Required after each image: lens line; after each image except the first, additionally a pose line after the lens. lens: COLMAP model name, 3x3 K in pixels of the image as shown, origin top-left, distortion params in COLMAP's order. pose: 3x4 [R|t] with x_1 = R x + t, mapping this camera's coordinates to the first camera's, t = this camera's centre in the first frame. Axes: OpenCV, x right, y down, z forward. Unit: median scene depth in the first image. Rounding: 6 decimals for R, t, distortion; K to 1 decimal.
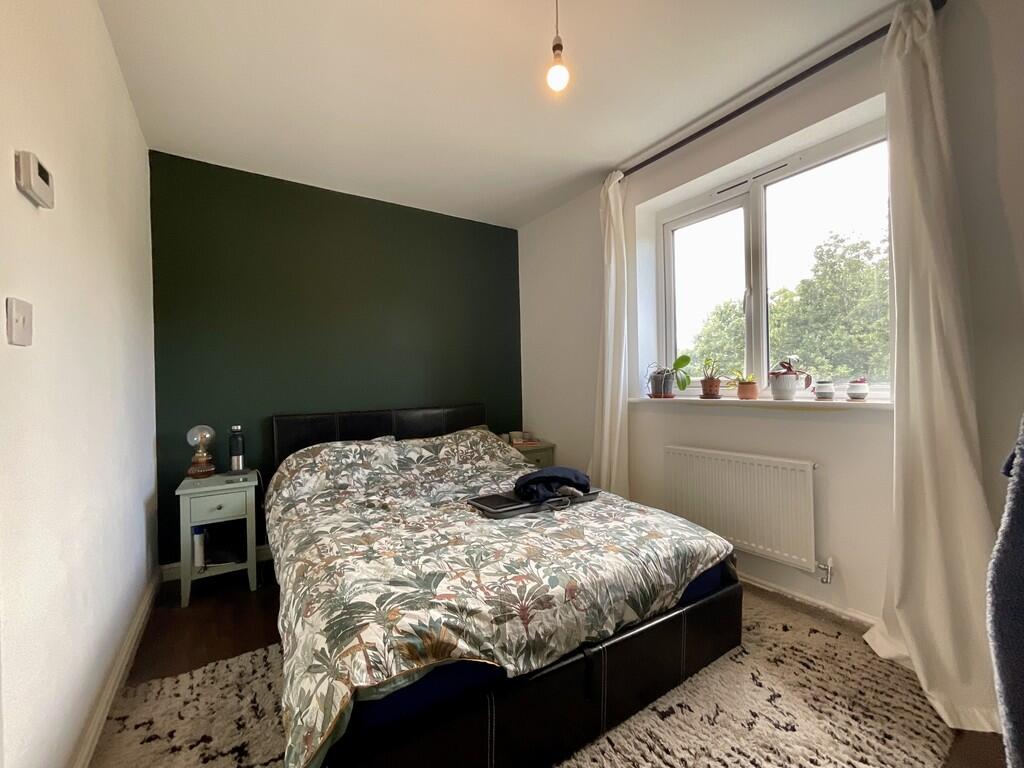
lens RADIAL K [[415.3, 0, 512.0], [0, 415.3, 384.0], [0, 0, 1]] dist [-0.000393, -0.000009]
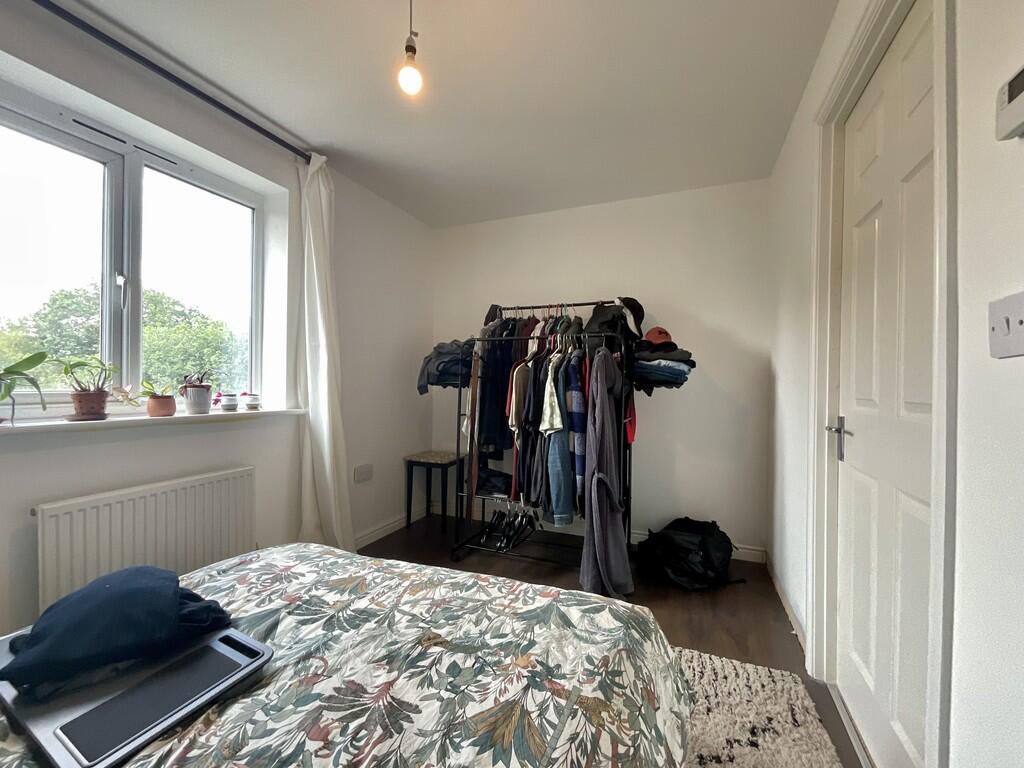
lens RADIAL K [[415.3, 0, 512.0], [0, 415.3, 384.0], [0, 0, 1]] dist [-0.000393, -0.000009]
pose [[-0.543346, 0.014478, 0.839384, -0.738520], [0.001463, 0.999866, -0.016298, -0.018512], [-0.839507, -0.007627, -0.543295, 1.200121]]
